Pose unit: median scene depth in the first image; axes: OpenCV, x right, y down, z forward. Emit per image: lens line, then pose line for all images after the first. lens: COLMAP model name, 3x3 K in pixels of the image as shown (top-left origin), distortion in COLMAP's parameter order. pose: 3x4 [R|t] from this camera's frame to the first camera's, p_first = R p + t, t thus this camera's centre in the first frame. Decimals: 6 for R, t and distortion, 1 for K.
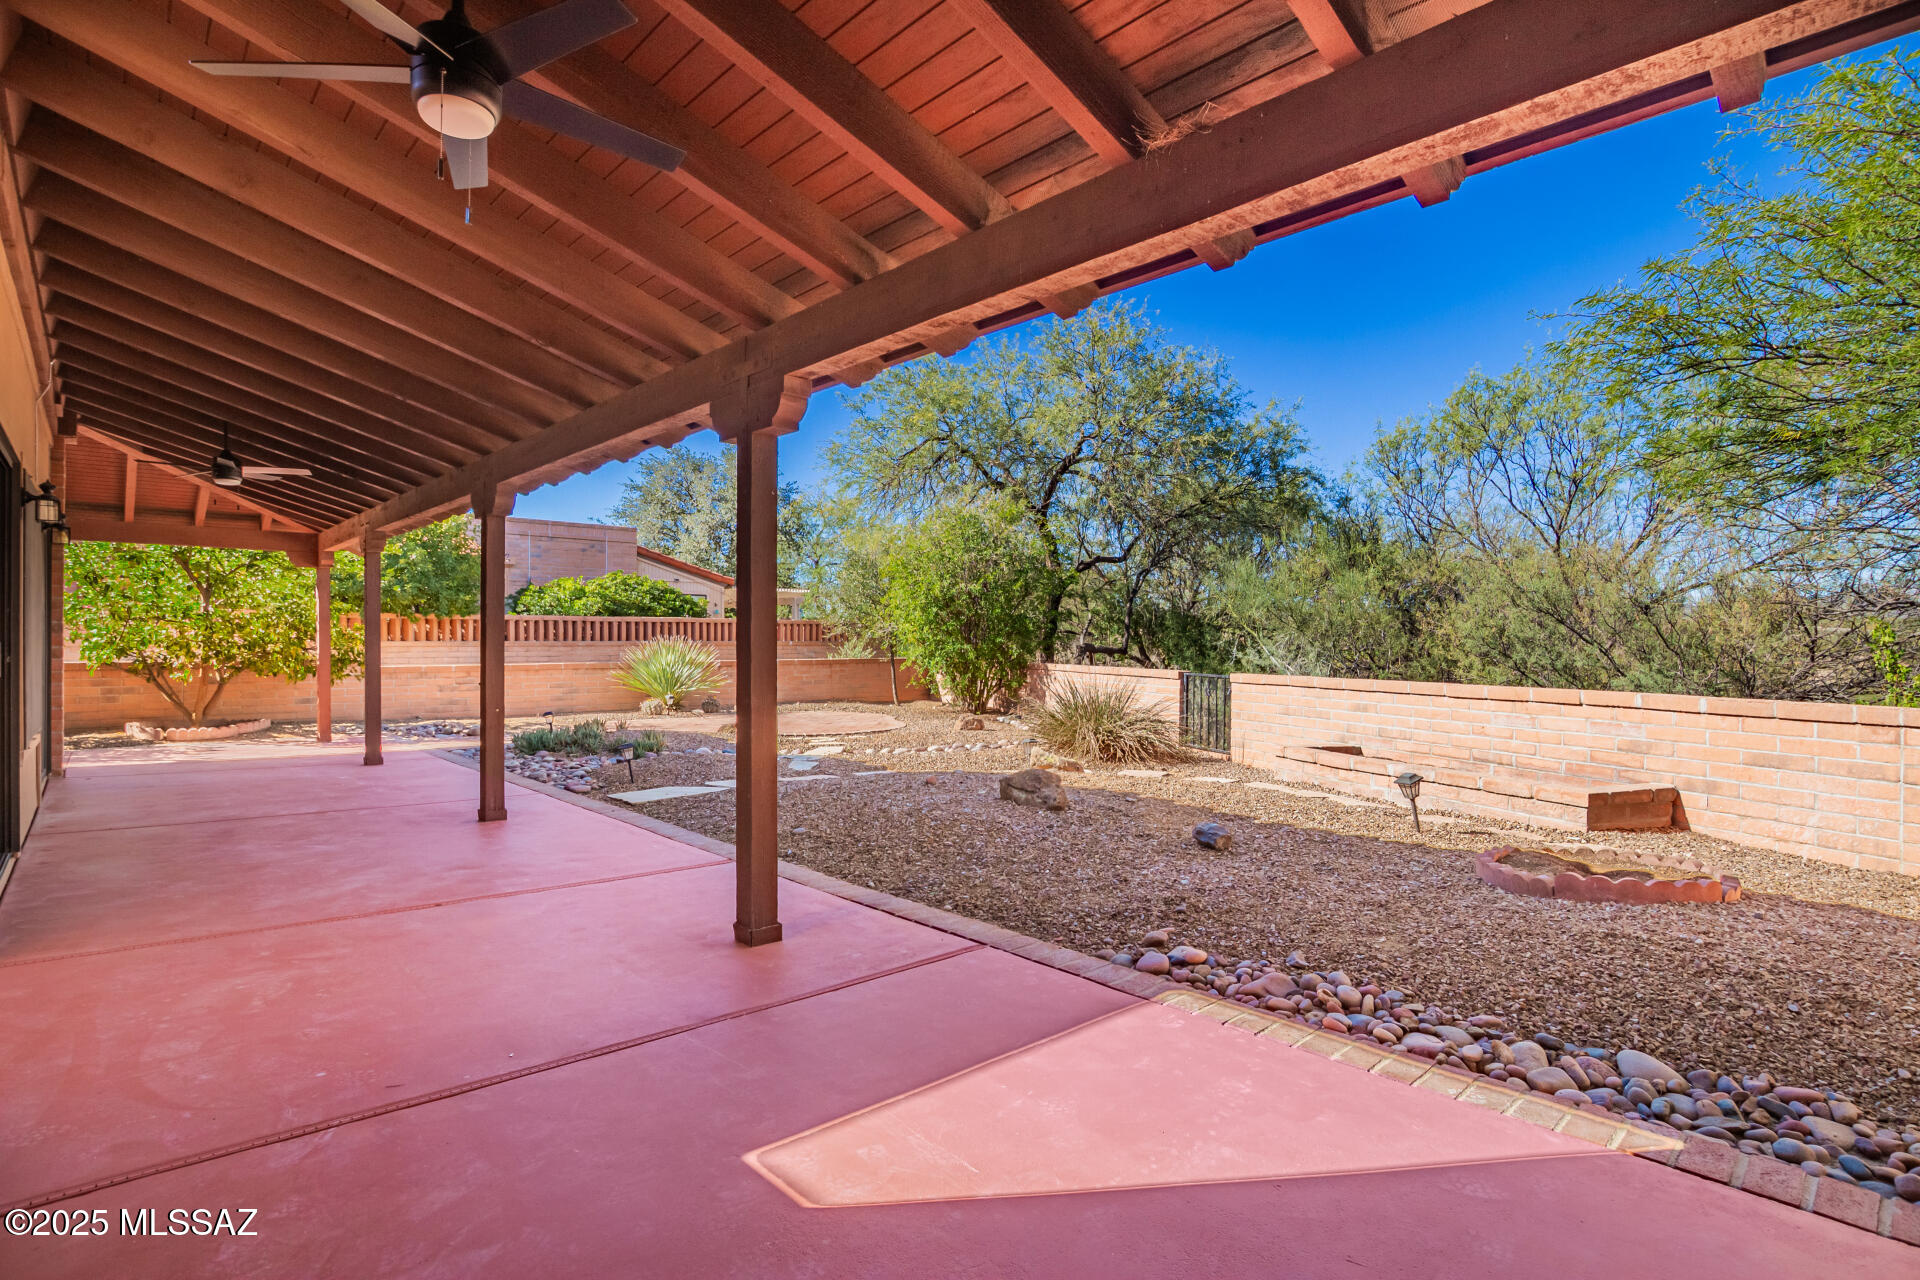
lens RADIAL K [[930.8, 0, 951.4], [0, 930.8, 634.2], [0, 0, 1]] dist [-0.026592, 0.002972]
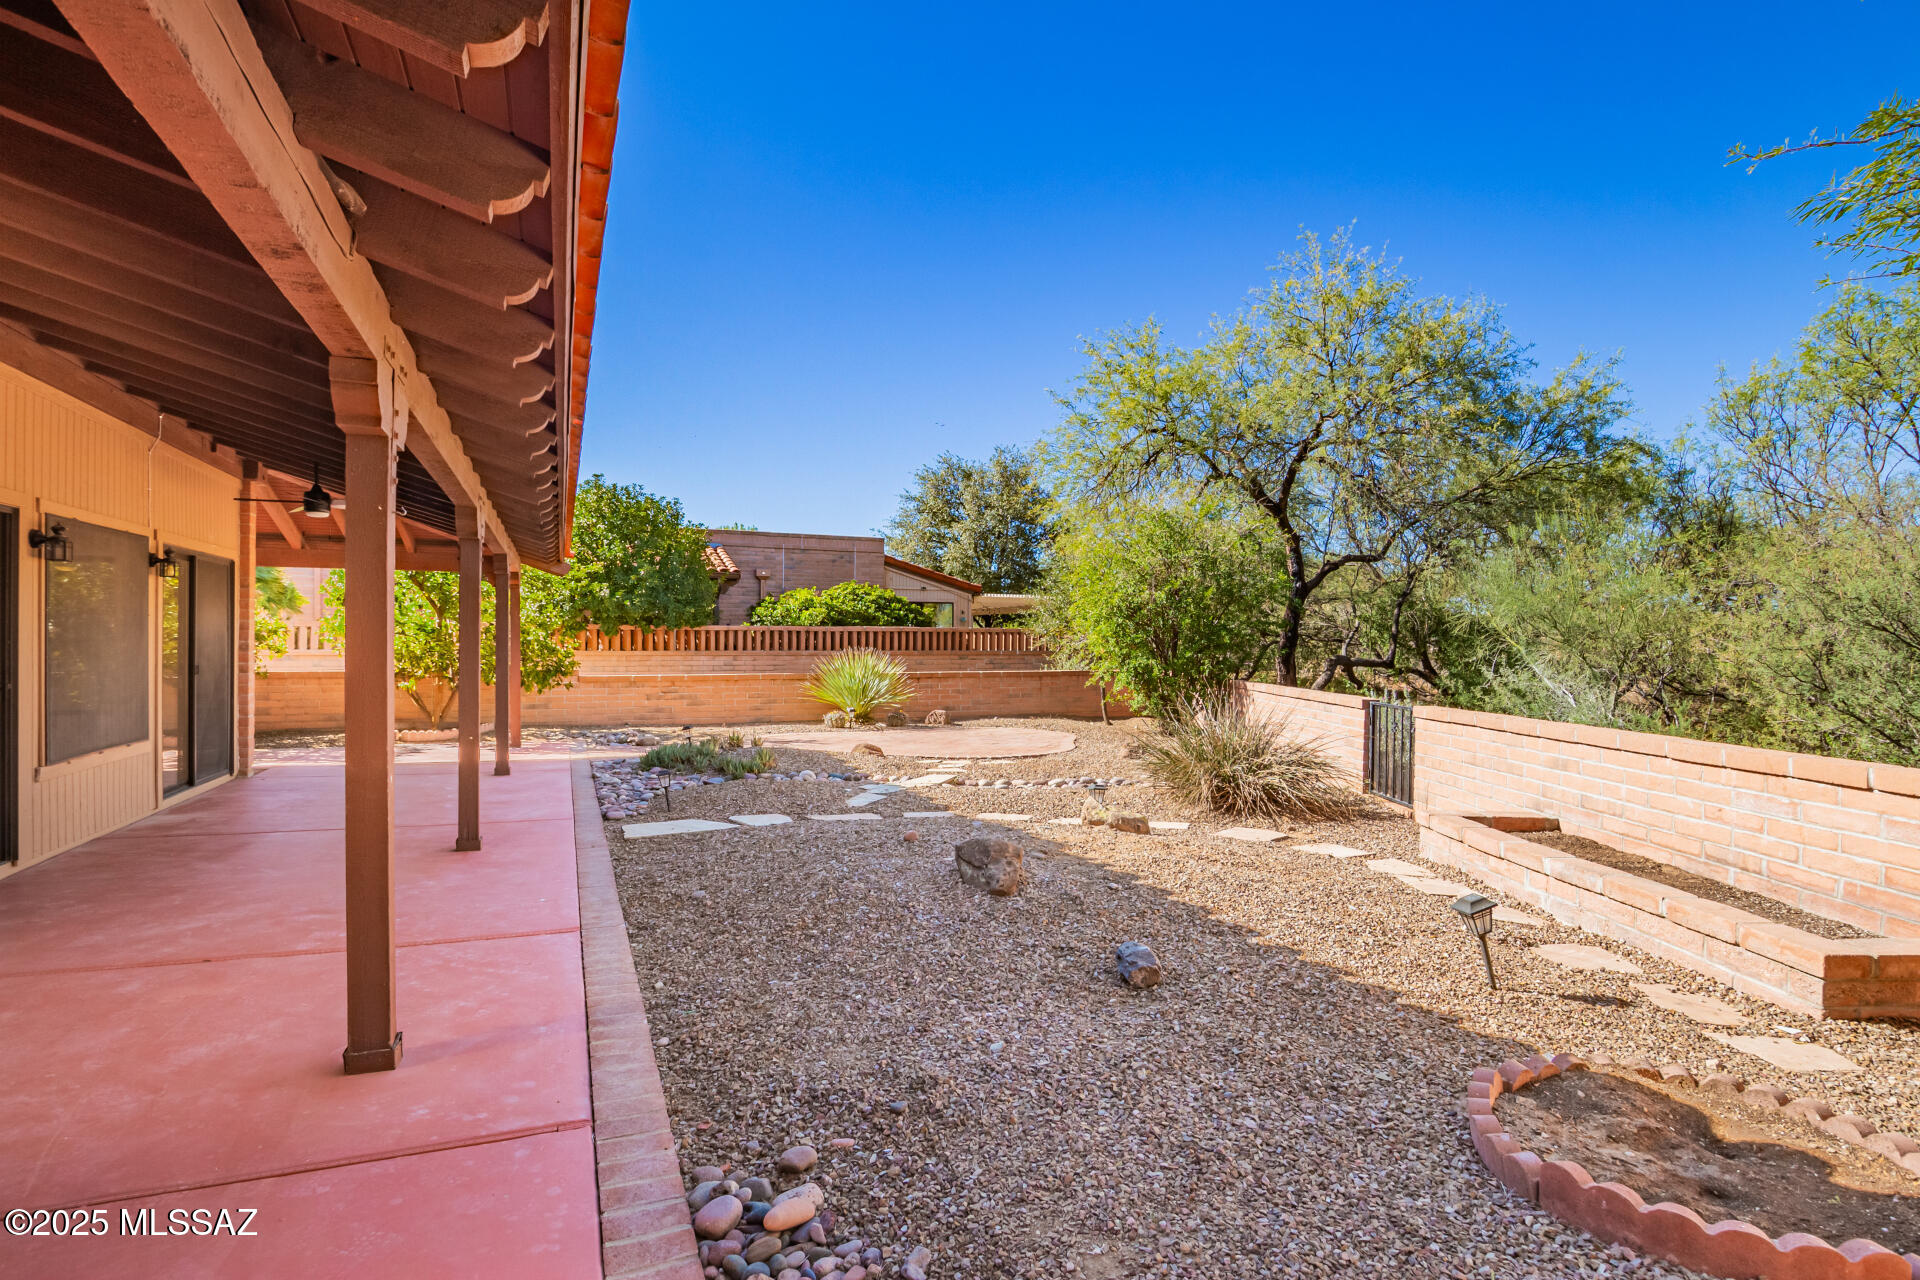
lens RADIAL K [[930.8, 0, 965.7], [0, 930.8, 642.5], [0, 0, 1]] dist [-0.026592, 0.002972]
pose [[0.947647, 0.002660, -0.319310, 0.114462], [-0.000878, 0.999983, 0.005724, -0.008681], [0.319320, -0.005143, 0.947633, 0.089297]]
